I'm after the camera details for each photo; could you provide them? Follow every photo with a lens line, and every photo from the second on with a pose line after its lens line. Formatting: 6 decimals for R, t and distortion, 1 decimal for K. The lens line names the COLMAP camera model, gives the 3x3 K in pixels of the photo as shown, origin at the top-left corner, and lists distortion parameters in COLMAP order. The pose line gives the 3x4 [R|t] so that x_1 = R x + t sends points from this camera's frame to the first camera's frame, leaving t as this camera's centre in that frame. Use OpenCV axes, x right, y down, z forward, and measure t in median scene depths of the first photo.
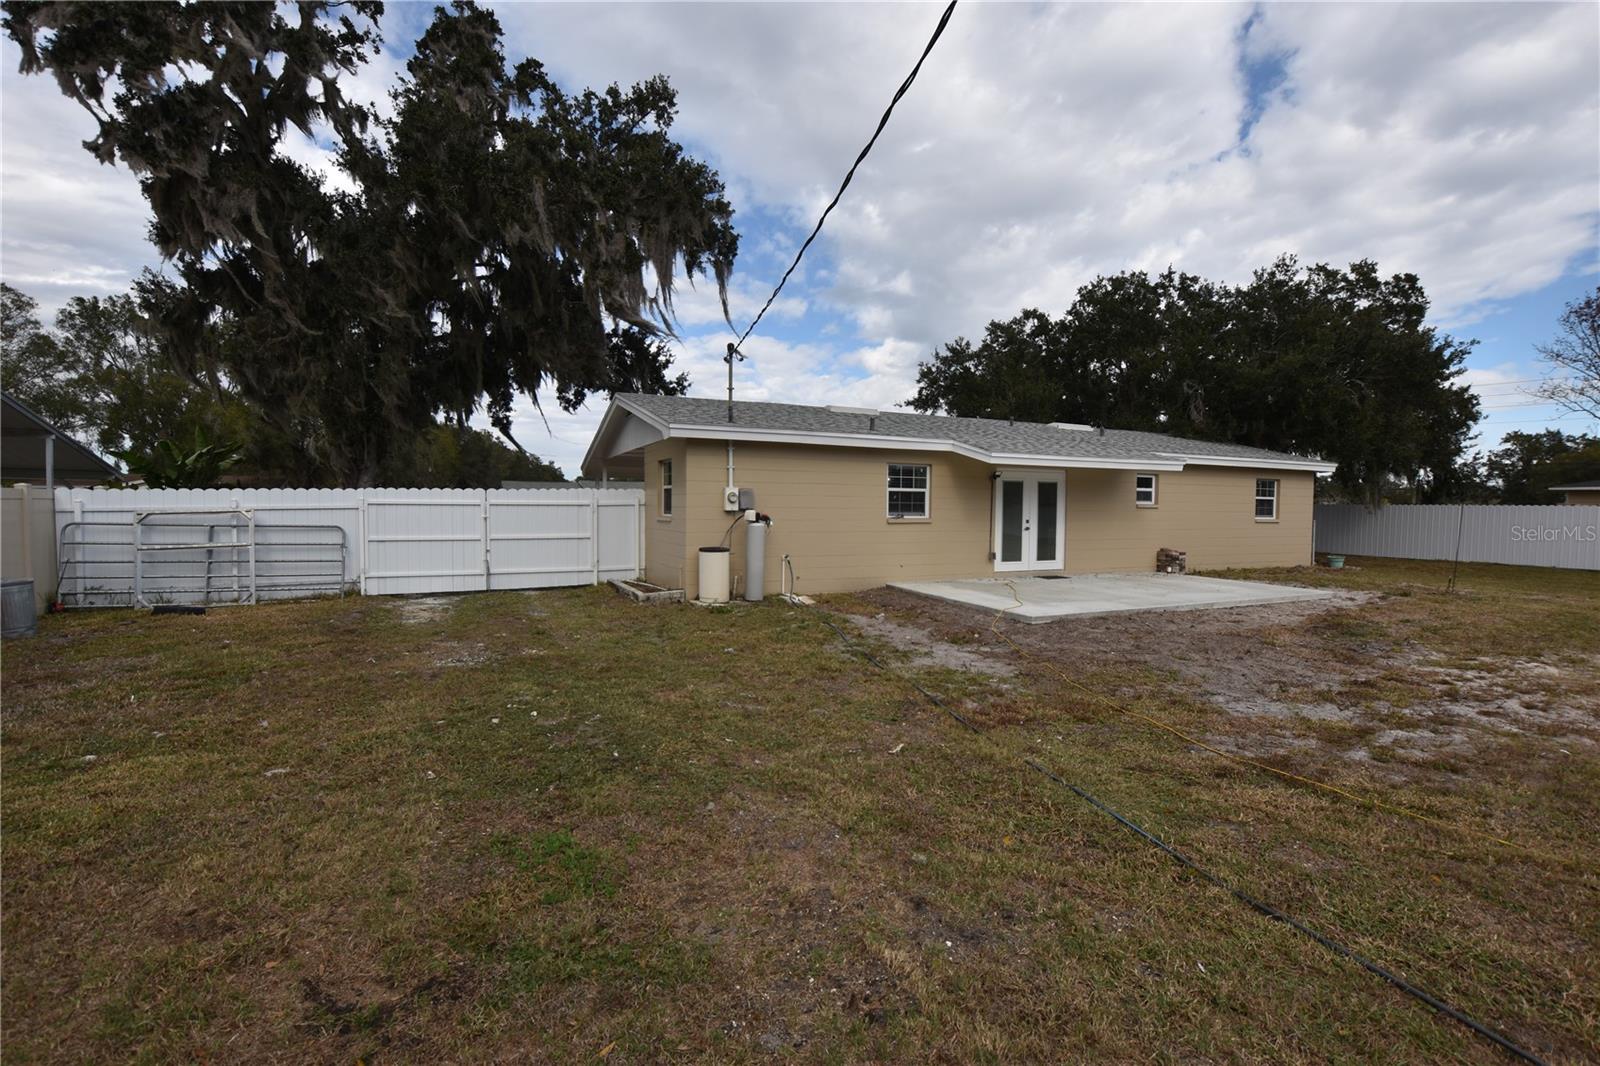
lens RADIAL K [[637.9, 0, 801.0], [0, 637.9, 559.0], [0, 0, 1]] dist [-0.036104, 0.000028]
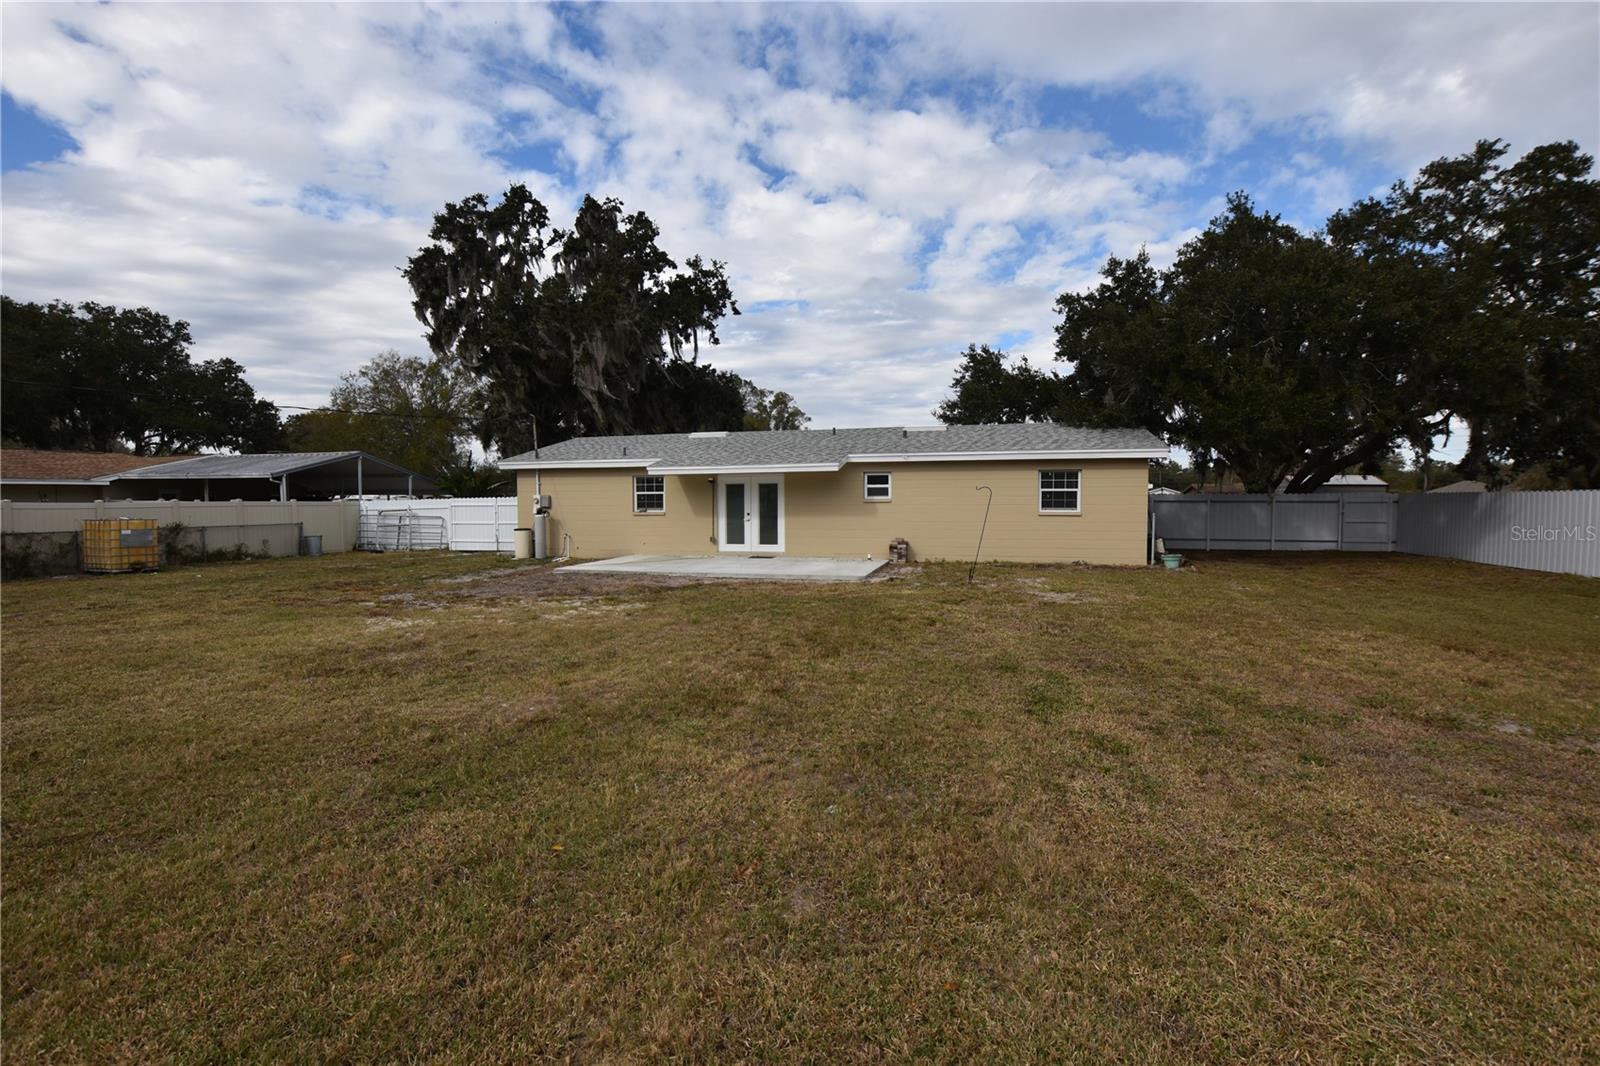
lens RADIAL K [[713.7, 0, 794.4], [0, 713.7, 534.1], [0, 0, 1]] dist [-0.035136, 0.007716]
pose [[0.781485, 0.011855, -0.623811, 1.341883], [-0.046206, 0.998174, -0.038915, 0.034835], [0.622210, 0.059235, 0.780606, -0.089100]]
